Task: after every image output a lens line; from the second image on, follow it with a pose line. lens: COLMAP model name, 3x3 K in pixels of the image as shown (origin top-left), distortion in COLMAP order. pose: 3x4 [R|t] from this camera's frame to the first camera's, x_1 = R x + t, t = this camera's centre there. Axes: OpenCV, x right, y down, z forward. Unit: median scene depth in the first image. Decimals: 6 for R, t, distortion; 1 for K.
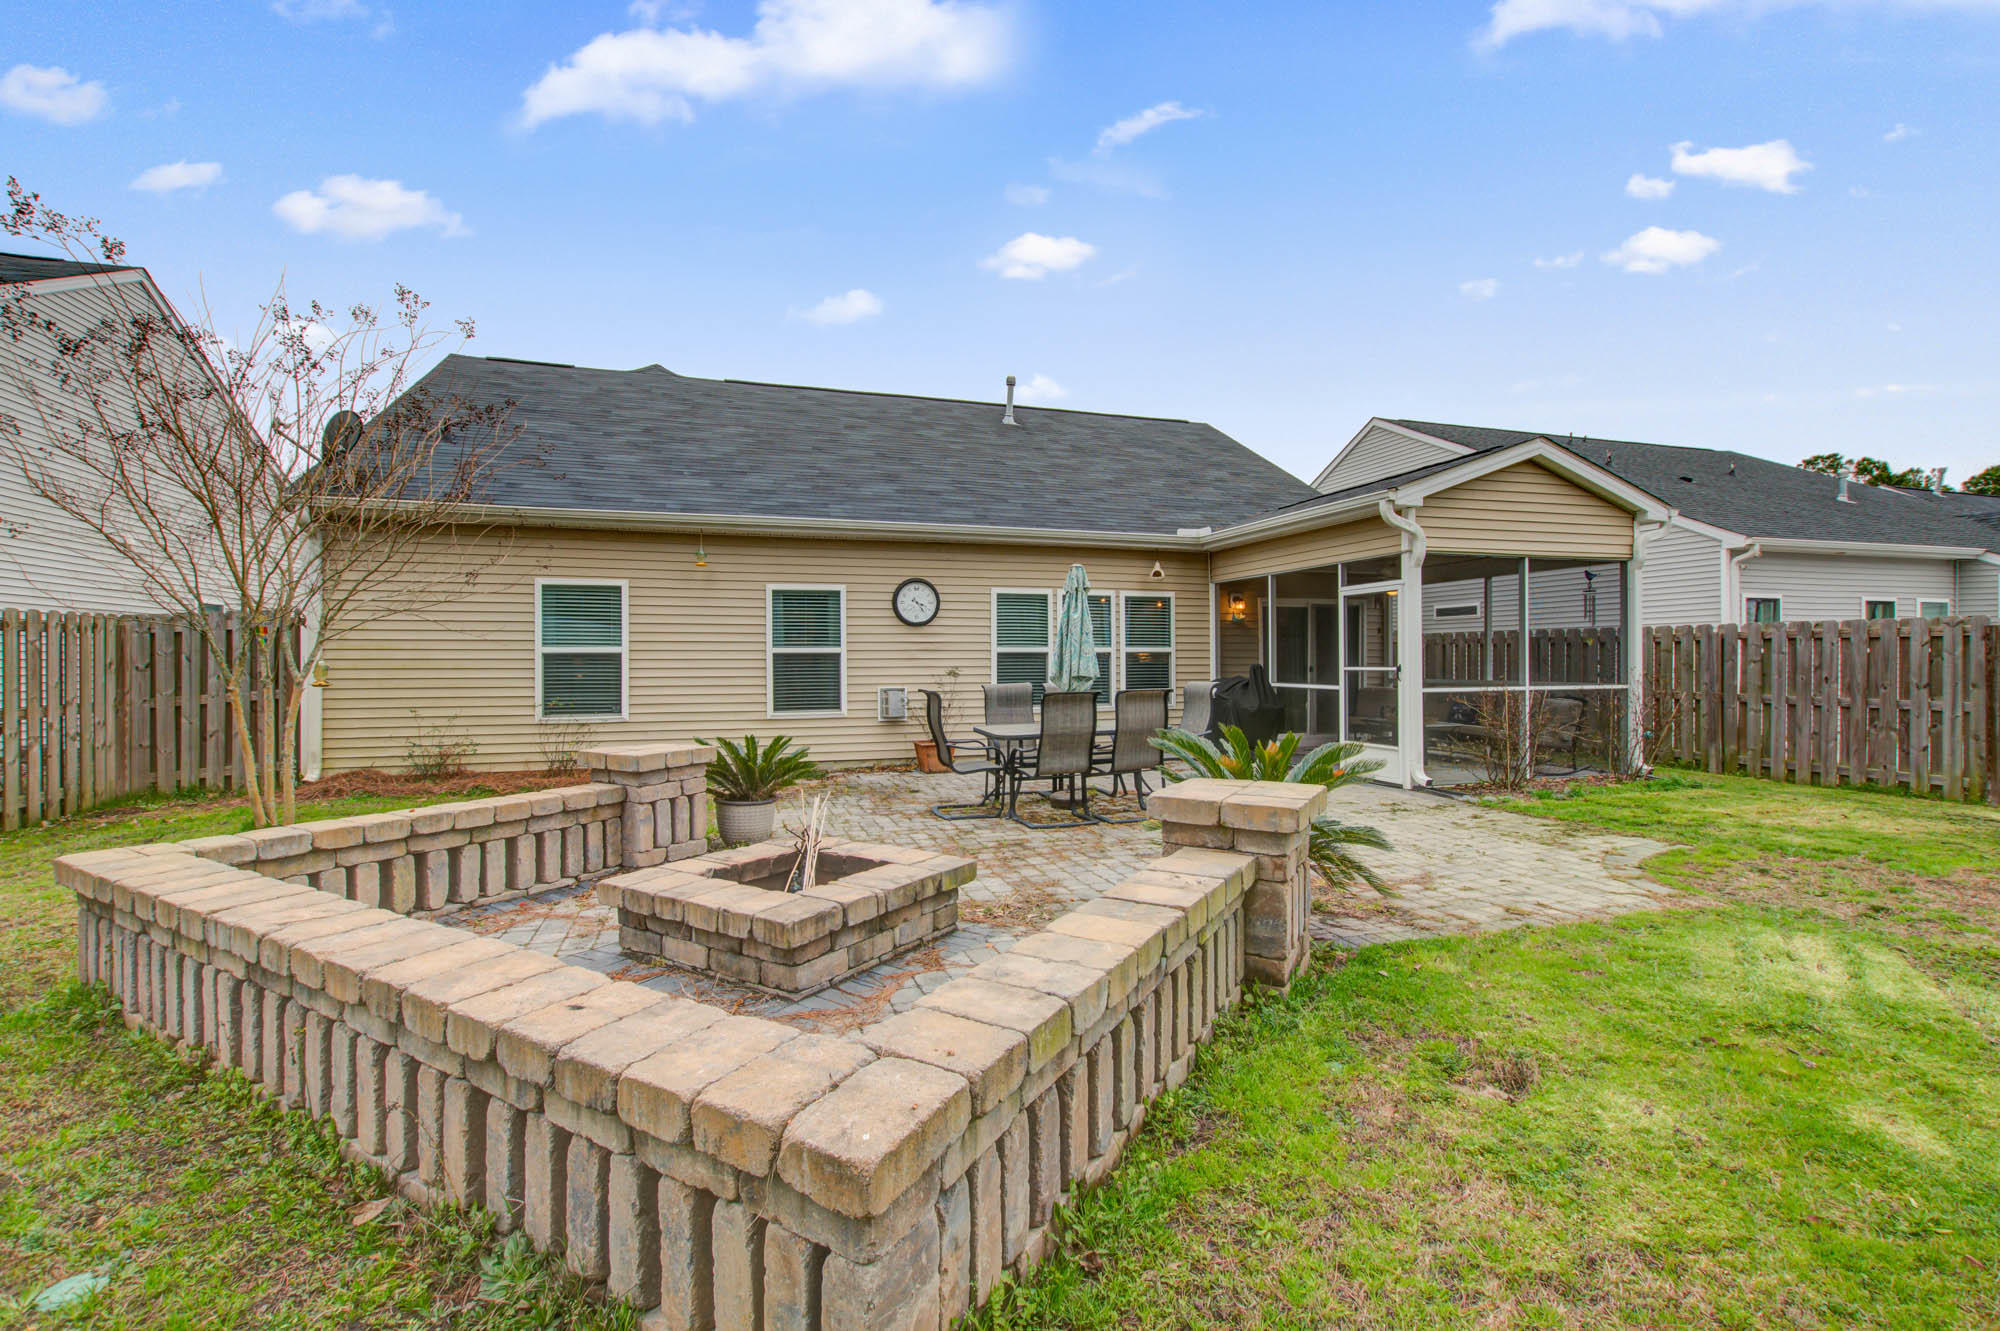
lens RADIAL K [[868.8, 0, 1001.3], [0, 868.8, 659.4], [0, 0, 1]] dist [0.006057, -0.002240]
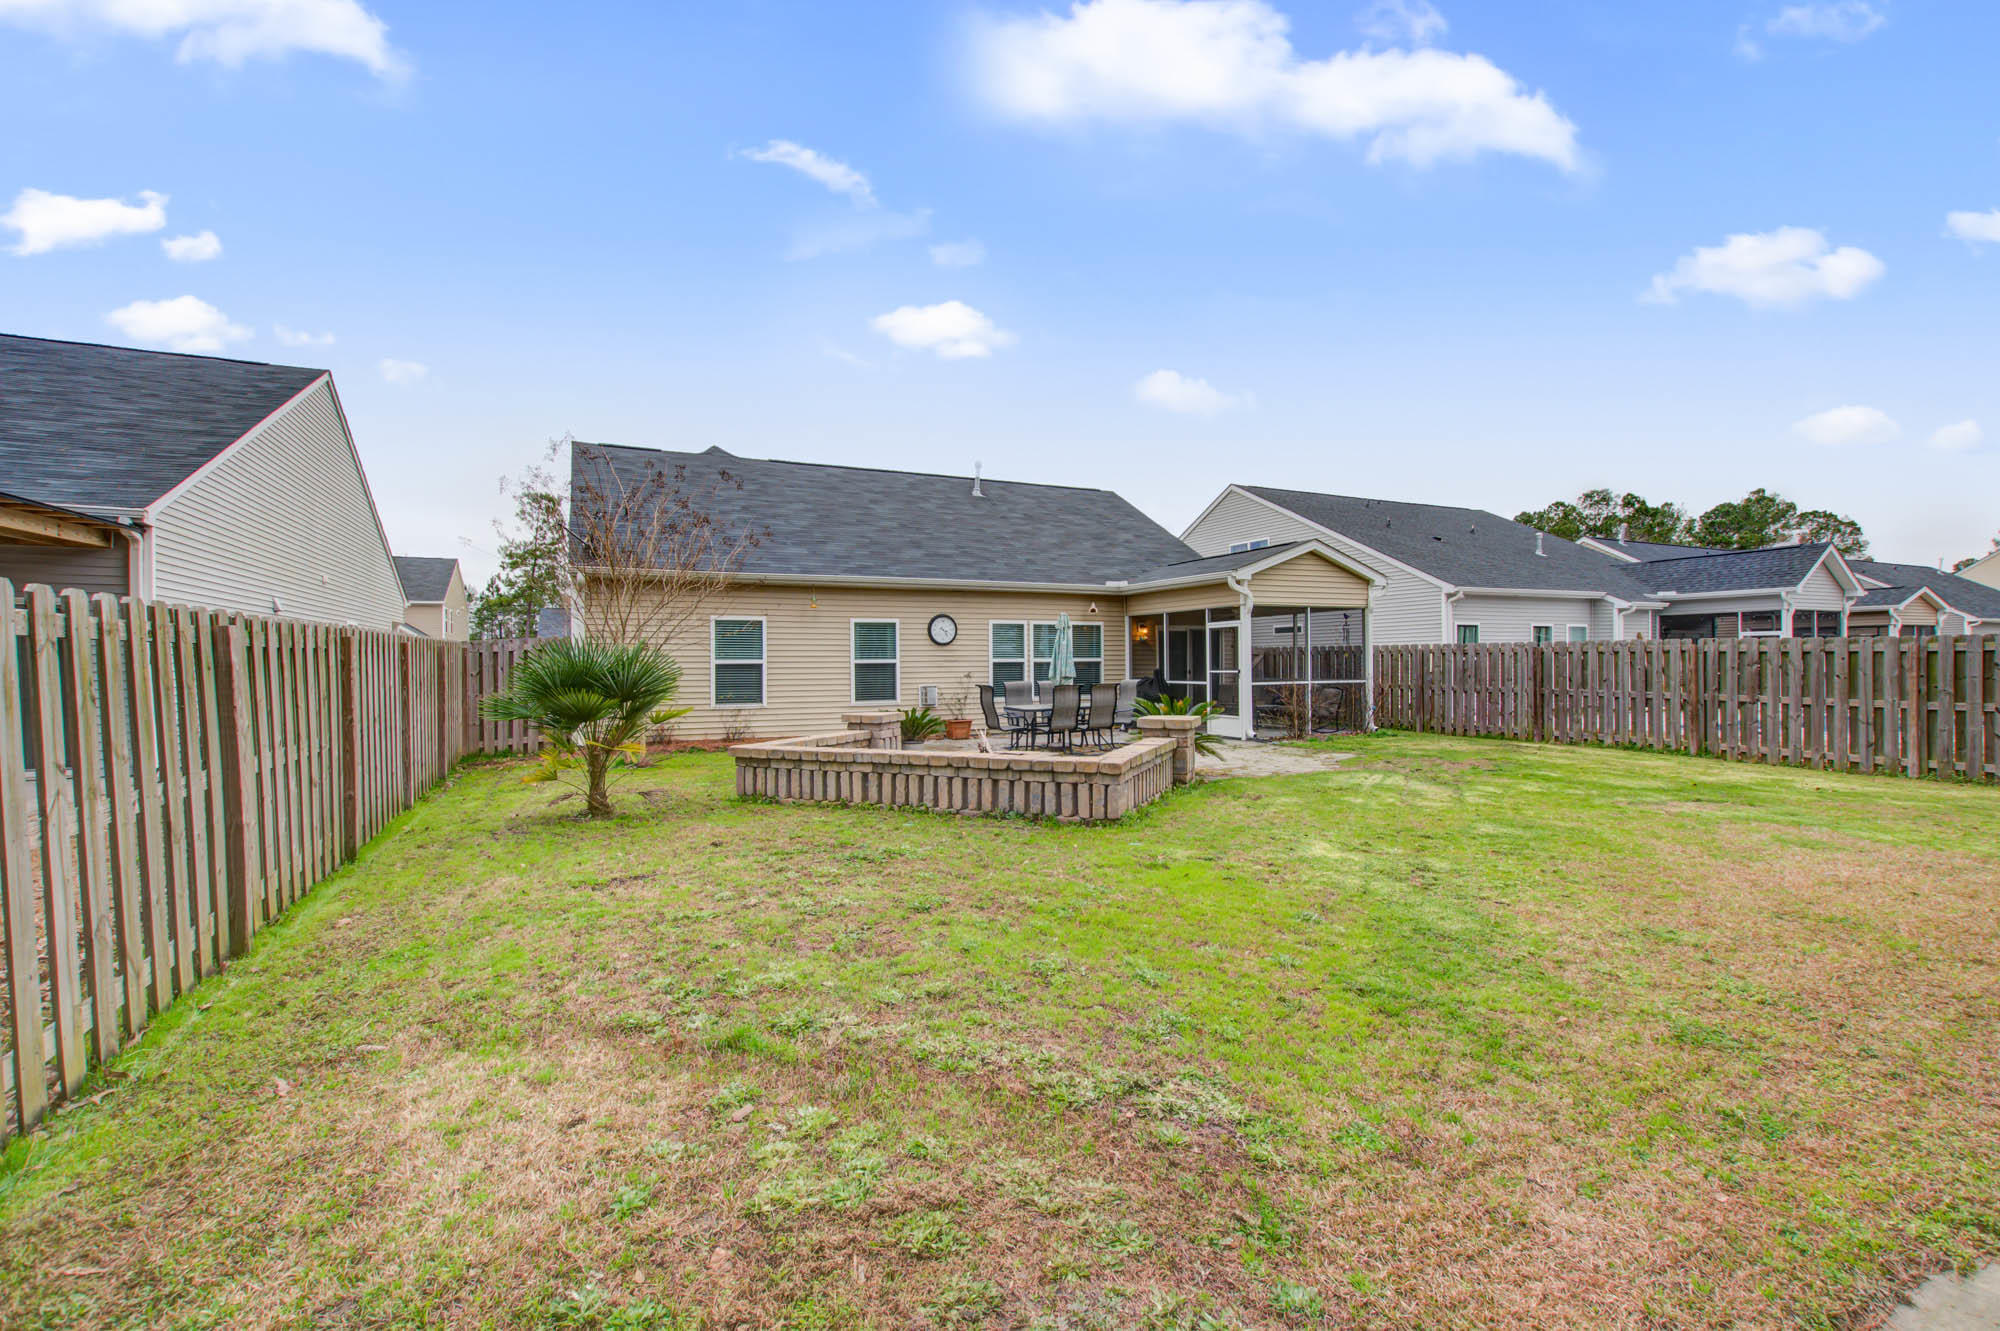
lens RADIAL K [[868.8, 0, 1007.4], [0, 868.8, 668.0], [0, 0, 1]] dist [0.006057, -0.002240]
pose [[0.989614, -0.004054, 0.143695, -0.213598], [0.003481, 0.999985, 0.004243, -0.004426], [-0.143710, -0.003699, 0.989613, -0.556674]]
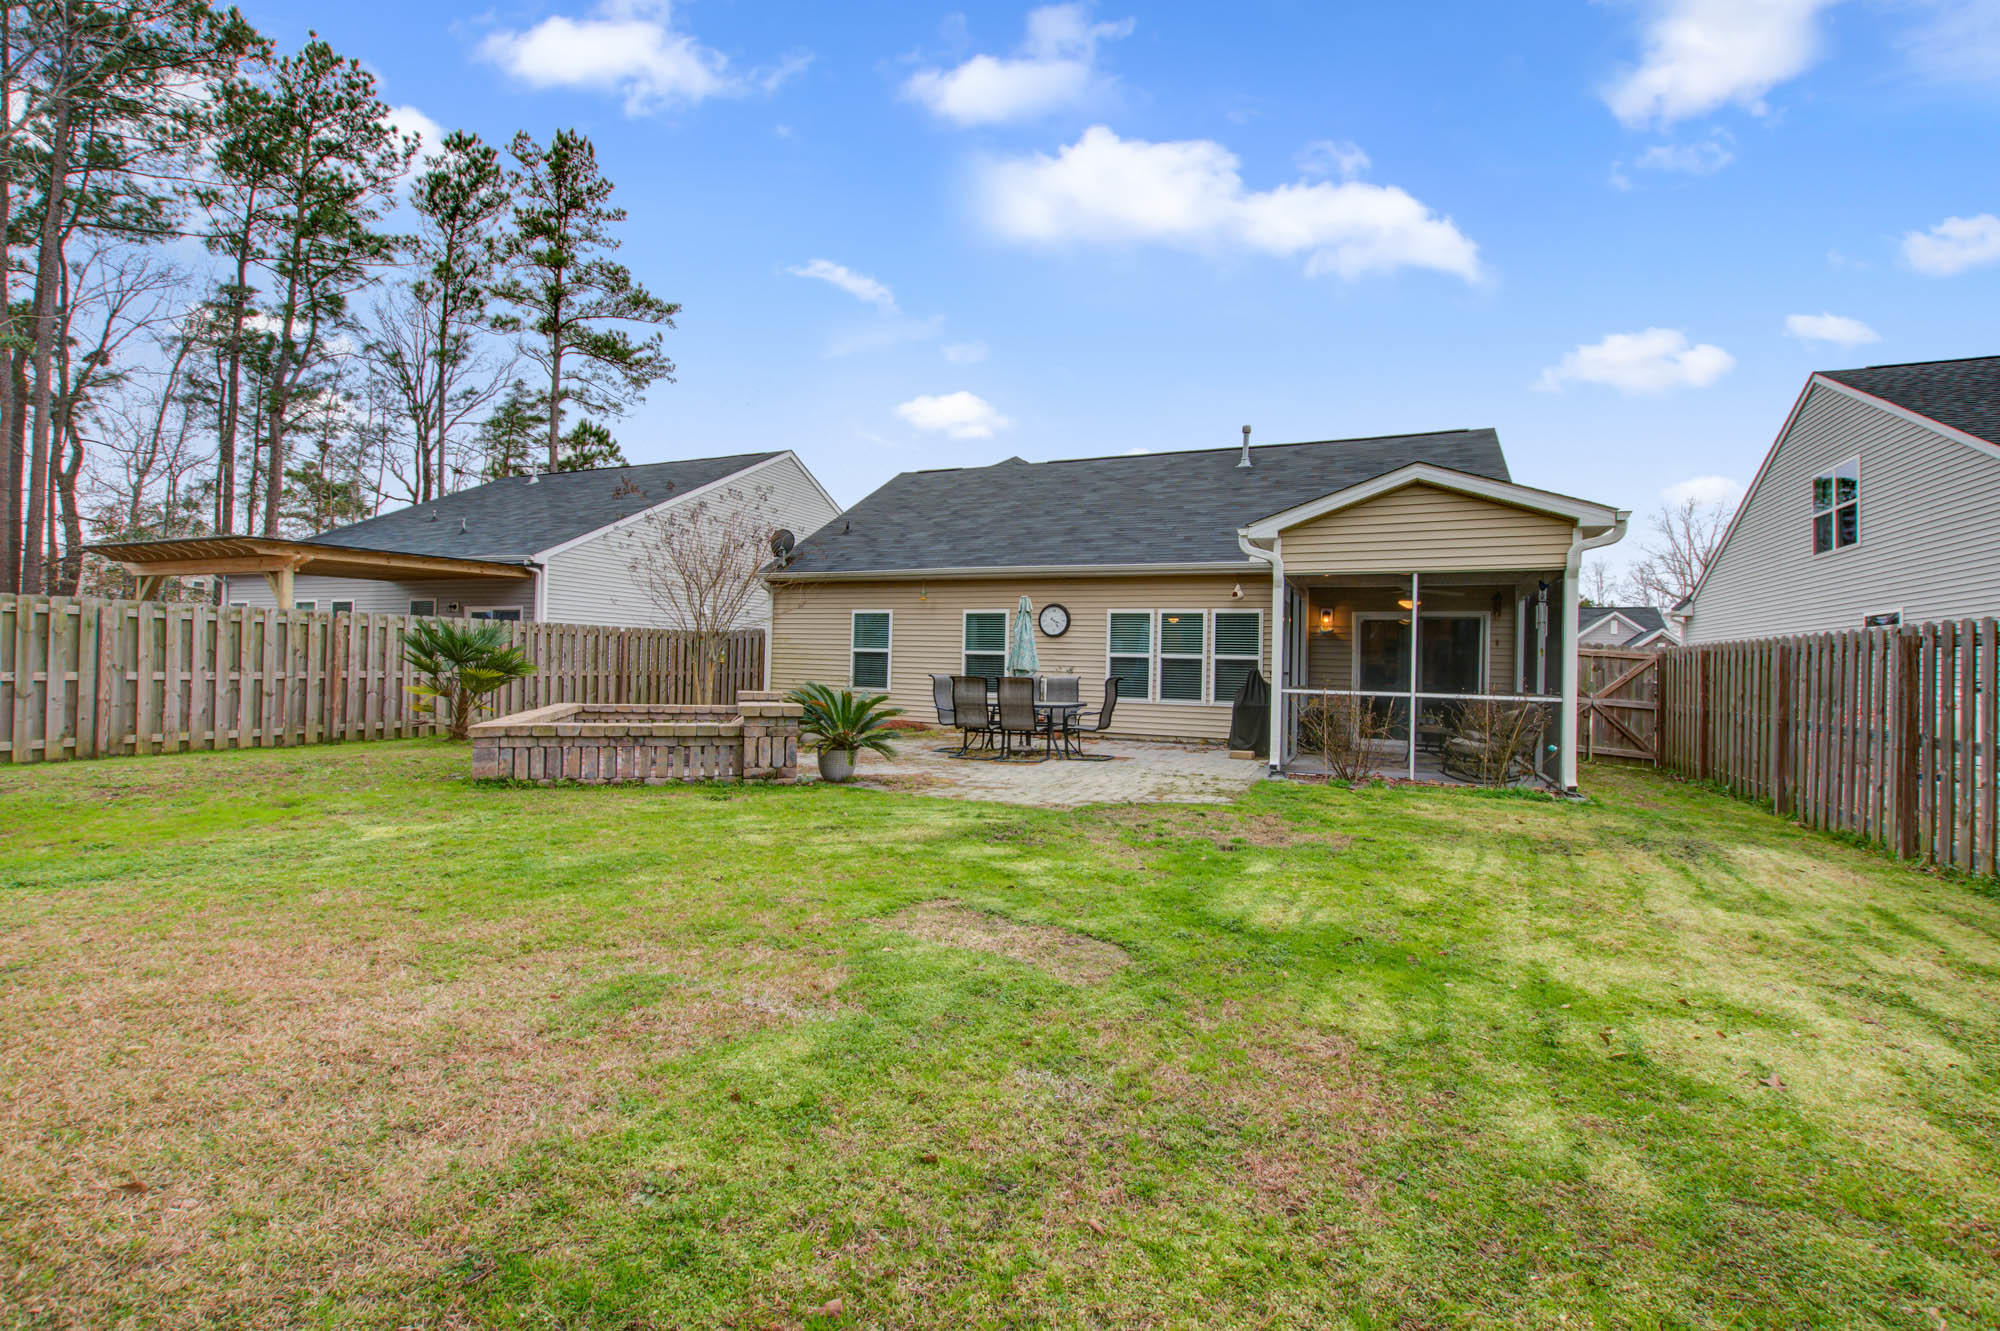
lens RADIAL K [[868.8, 0, 1010.8], [0, 868.8, 666.0], [0, 0, 1]] dist [0.006057, -0.002240]
pose [[0.745437, 0.024135, -0.666139, 0.831000], [-0.027407, 0.999609, 0.005548, 0.002929], [0.666012, 0.014121, 0.745807, -0.112774]]
